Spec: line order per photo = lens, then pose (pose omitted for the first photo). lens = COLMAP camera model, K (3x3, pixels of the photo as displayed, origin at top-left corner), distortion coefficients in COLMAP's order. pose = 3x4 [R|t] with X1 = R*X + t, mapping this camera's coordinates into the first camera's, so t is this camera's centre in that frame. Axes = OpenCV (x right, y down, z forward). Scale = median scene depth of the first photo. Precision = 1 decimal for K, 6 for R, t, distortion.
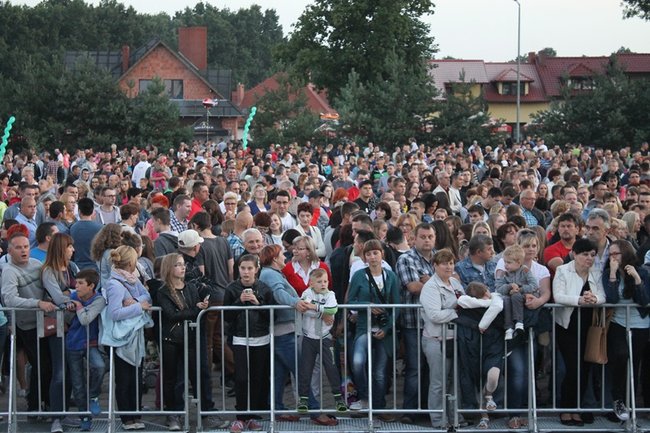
lens RADIAL K [[1526.5, 0, 322.8], [0, 1526.5, 216.1], [0, 0, 1]] dist [0.054967, 0.000000]
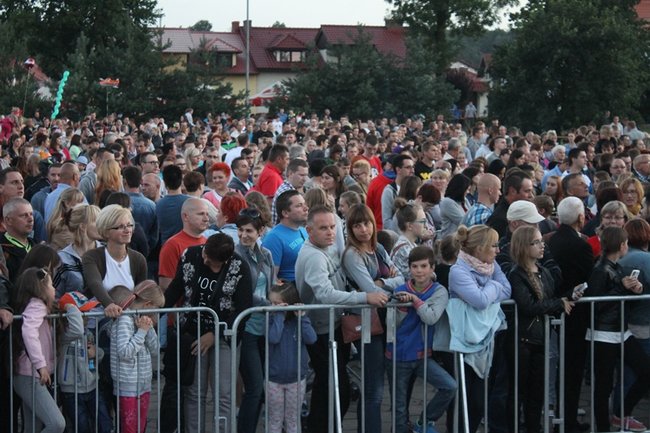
lens RADIAL K [[1592.1, 0, 326.9], [0, 1592.1, 218.2], [0, 0, 1]] dist [0.071542, 0.000000]
pose [[0.970074, -0.008439, 0.242661, -0.380099], [0.005329, 0.999895, 0.013471, 0.008258], [-0.242749, -0.011775, 0.970018, 0.253382]]
